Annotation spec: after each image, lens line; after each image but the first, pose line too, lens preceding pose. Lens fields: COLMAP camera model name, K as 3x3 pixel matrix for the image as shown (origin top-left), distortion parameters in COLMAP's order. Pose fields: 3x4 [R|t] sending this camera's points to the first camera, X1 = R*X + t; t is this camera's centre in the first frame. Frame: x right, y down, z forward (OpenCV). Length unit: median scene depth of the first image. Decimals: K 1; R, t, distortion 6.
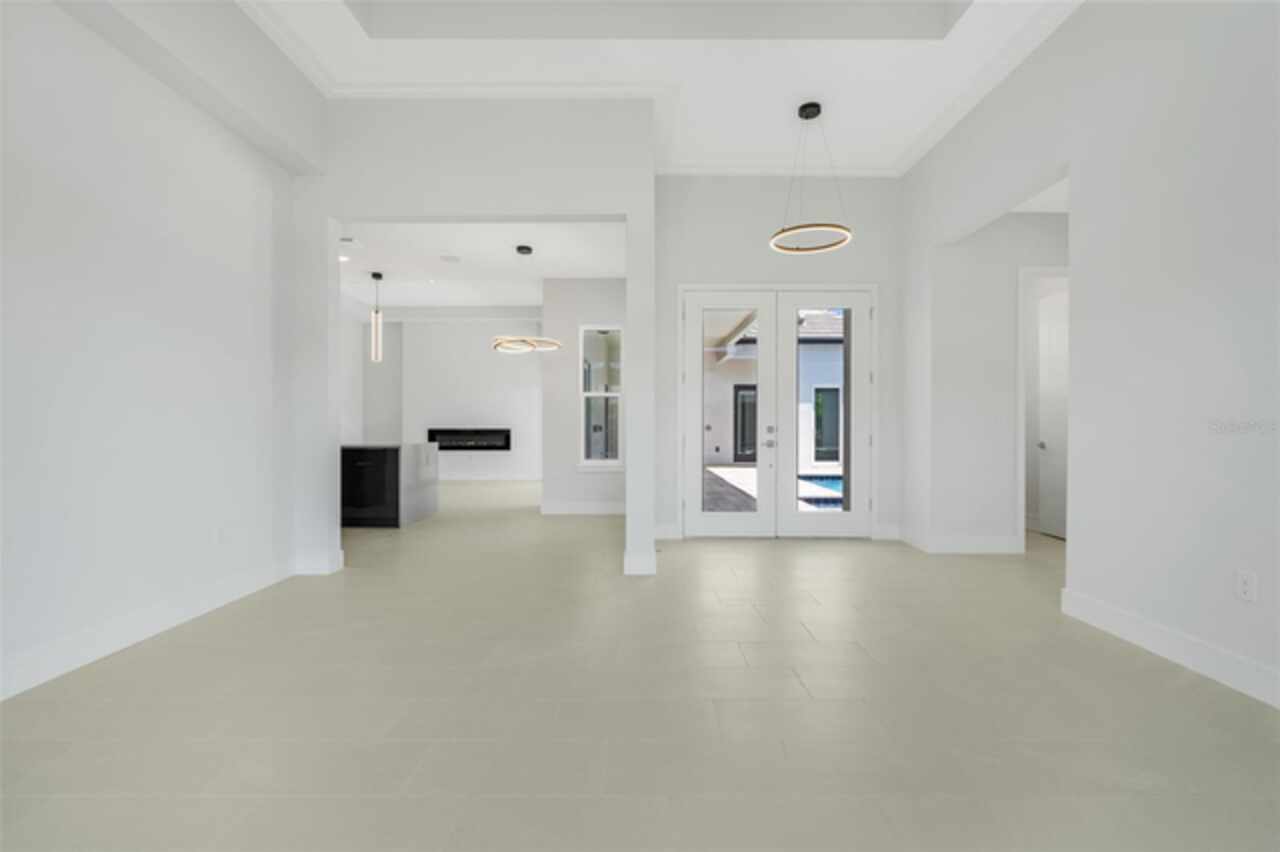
lens RADIAL K [[568.8, 0, 640.0], [0, 568.8, 426.0], [0, 0, 1]] dist [-0.006932, 0.000176]
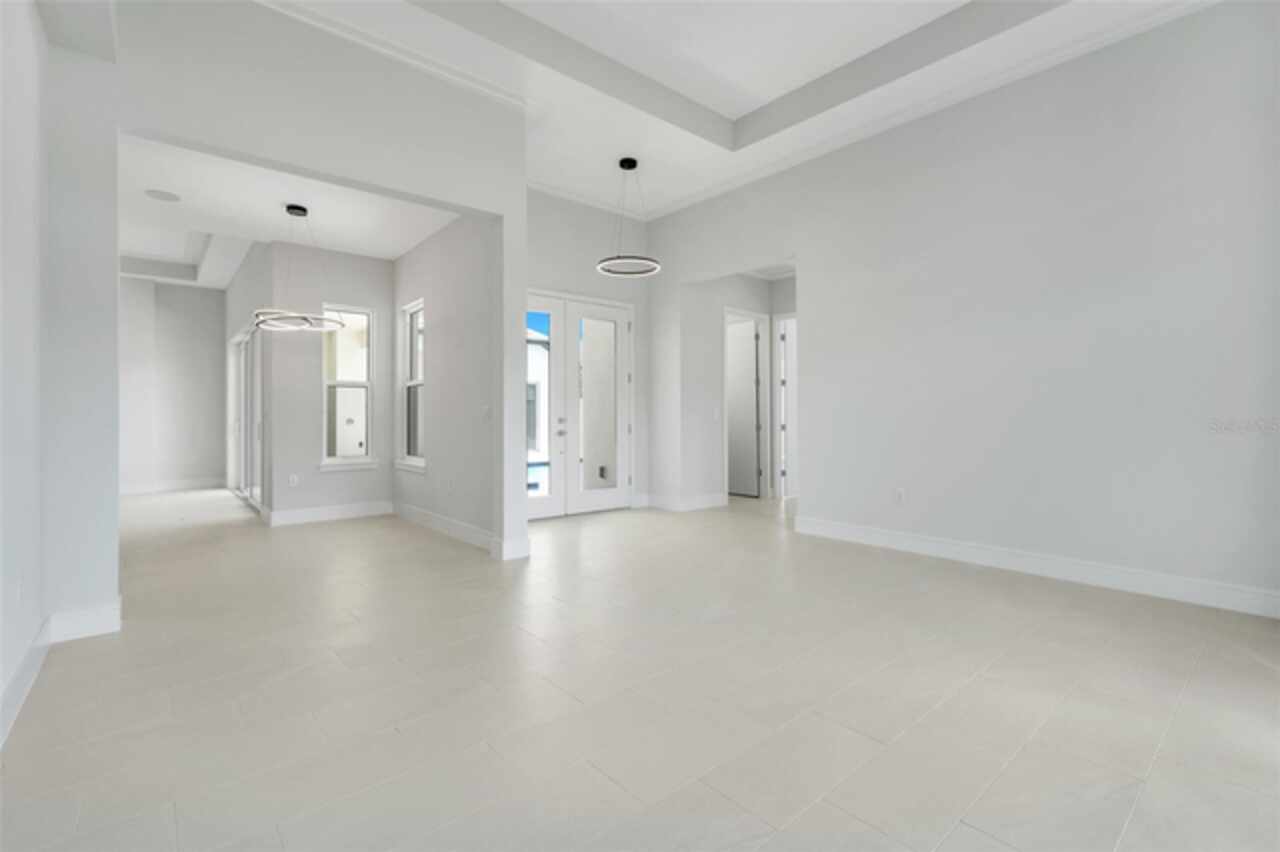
lens RADIAL K [[579.4, 0, 639.3], [0, 579.4, 410.7], [0, 0, 1]] dist [-0.002628, -0.000109]
pose [[0.757474, 0.004681, 0.652848, -0.403851], [0.007173, 0.999854, -0.015491, 0.005833], [-0.652826, 0.016417, 0.757330, 0.022346]]
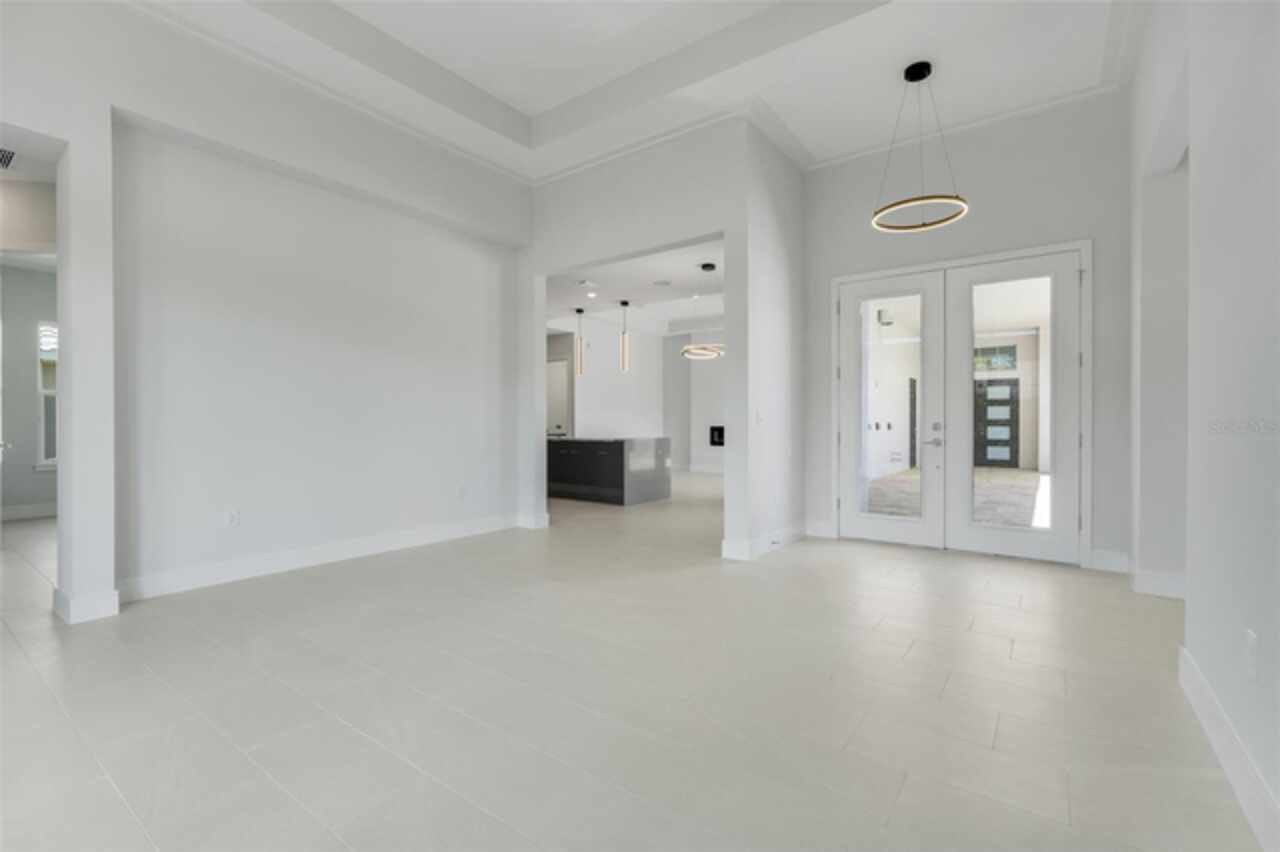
lens RADIAL K [[568.8, 0, 640.0], [0, 568.8, 426.0], [0, 0, 1]] dist [-0.006932, 0.000176]
pose [[0.807561, 0.000268, -0.589784, 0.374765], [0.004024, 0.999974, 0.005964, -0.002022], [0.589771, -0.007189, 0.807539, 0.010098]]
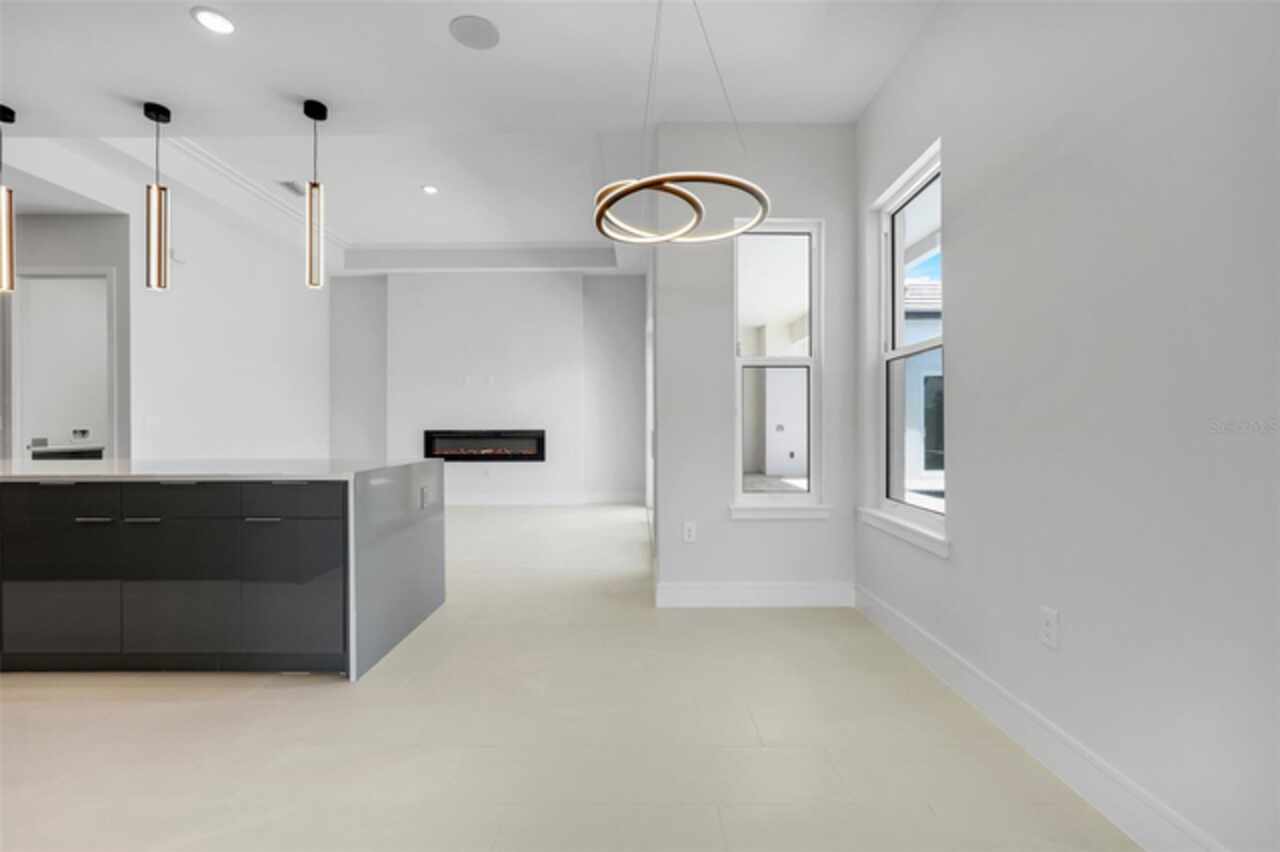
lens RADIAL K [[568.8, 0, 640.0], [0, 568.8, 426.0], [0, 0, 1]] dist [-0.006932, 0.000176]
pose [[0.999991, -0.002178, 0.003762, -0.241332], [0.002178, 0.999998, 0.000184, 0.000445], [-0.003763, -0.000176, 0.999993, 0.653342]]
